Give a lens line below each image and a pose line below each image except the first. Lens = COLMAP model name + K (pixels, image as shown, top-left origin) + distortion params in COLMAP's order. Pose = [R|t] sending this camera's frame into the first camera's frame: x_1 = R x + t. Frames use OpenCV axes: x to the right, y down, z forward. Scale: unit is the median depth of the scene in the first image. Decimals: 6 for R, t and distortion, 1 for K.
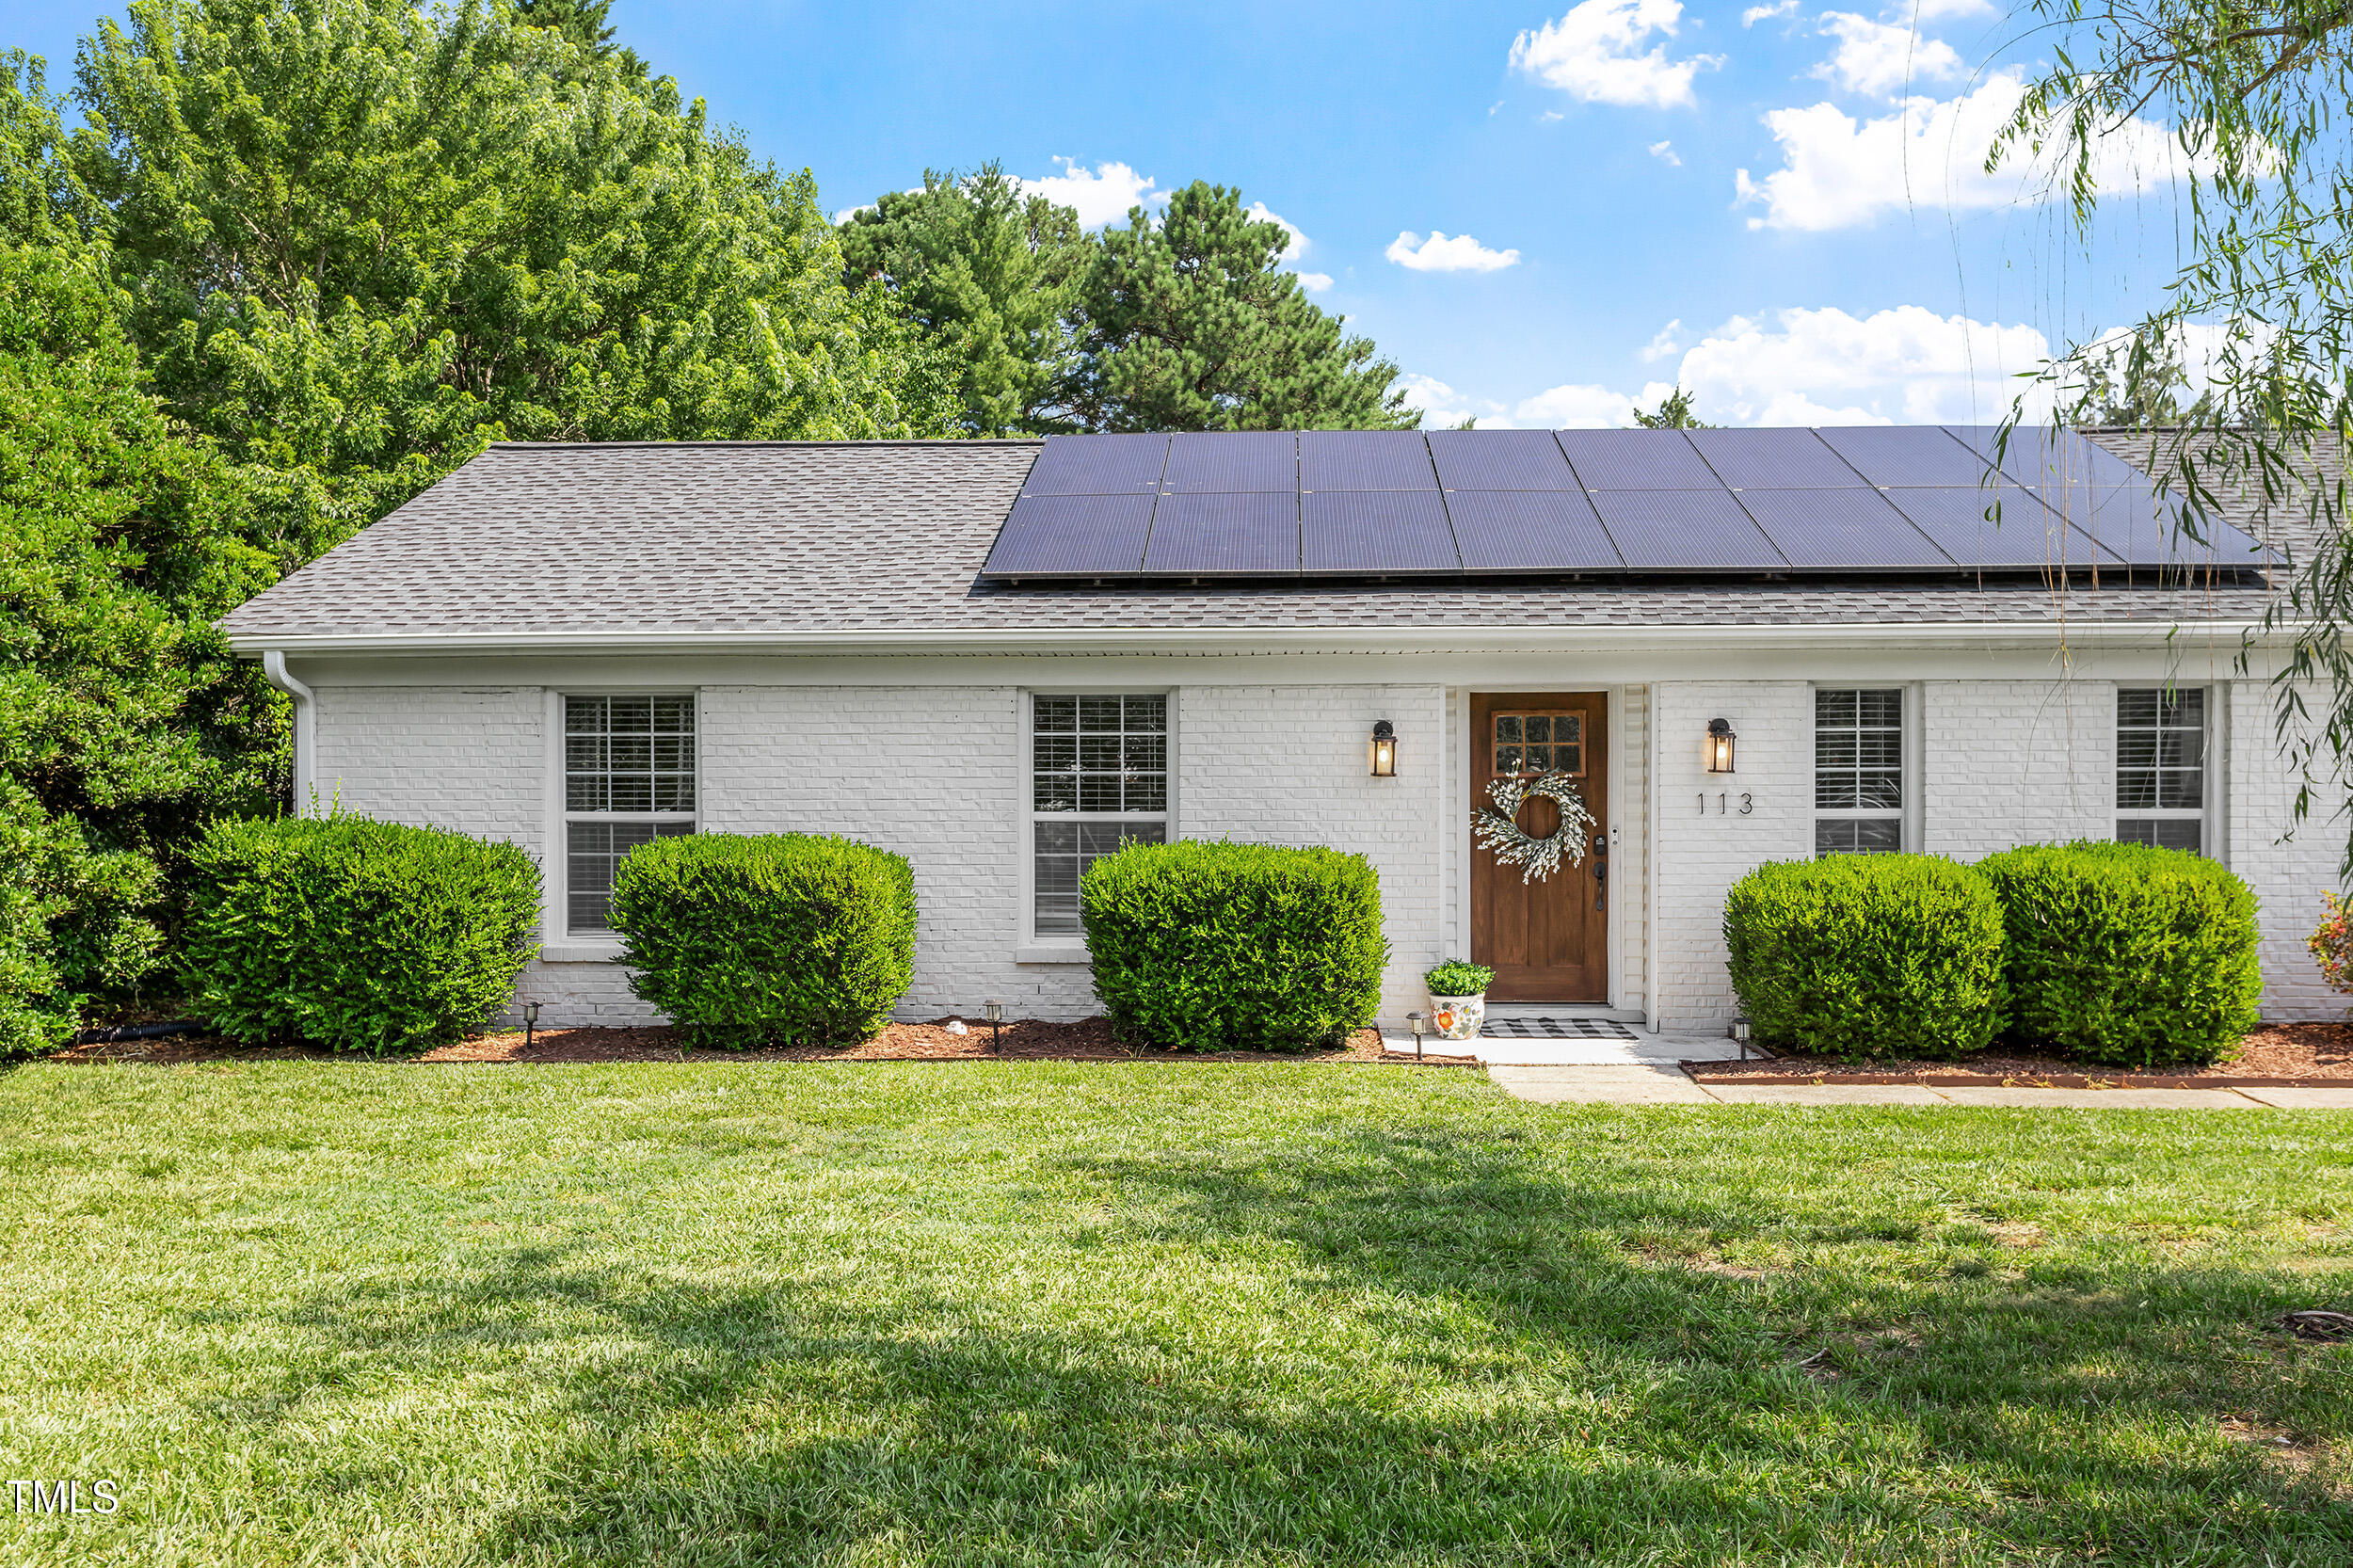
lens RADIAL K [[2038.3, 0, 1175.6], [0, 2038.3, 825.8], [0, 0, 1]] dist [0.004137, 0.004126]
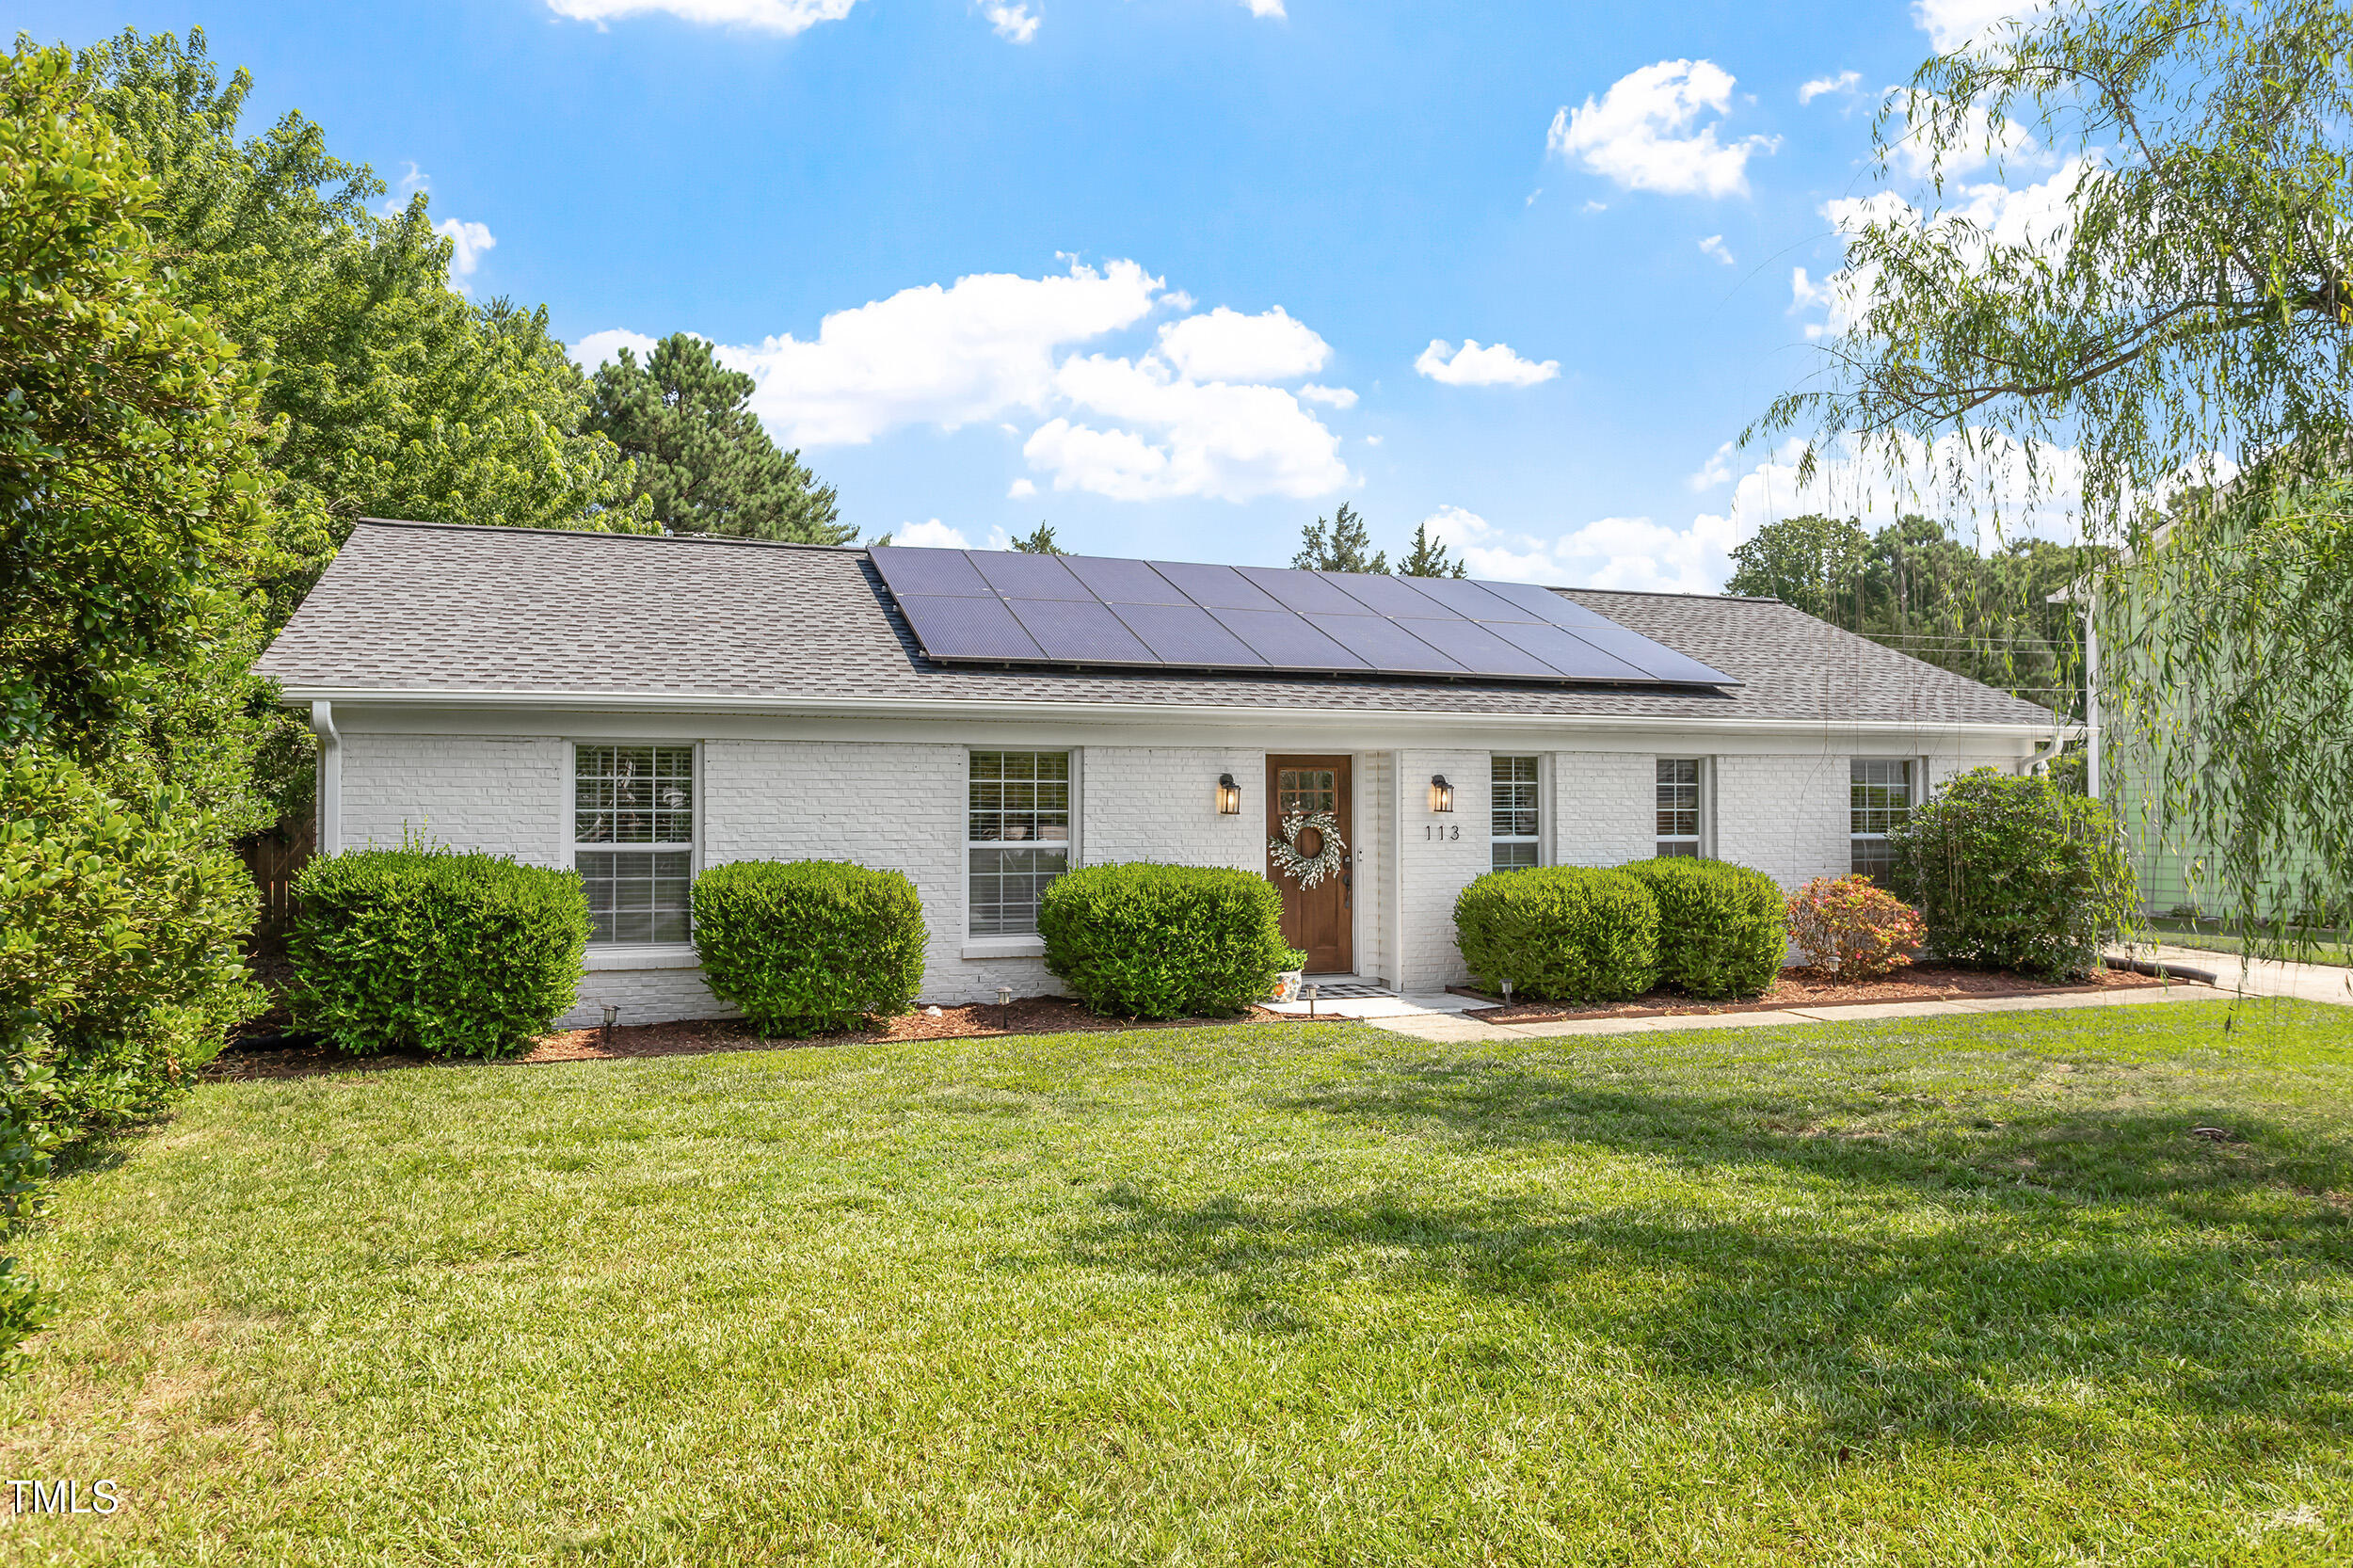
lens RADIAL K [[1551.3, 0, 1176.5], [0, 1551.3, 784.0], [0, 0, 1]] dist [-0.002695, -0.000469]
pose [[0.923199, 0.008206, 0.384234, -0.332804], [0.006196, 0.999324, -0.036230, -0.006760], [-0.384272, 0.035829, 0.922525, 0.041260]]
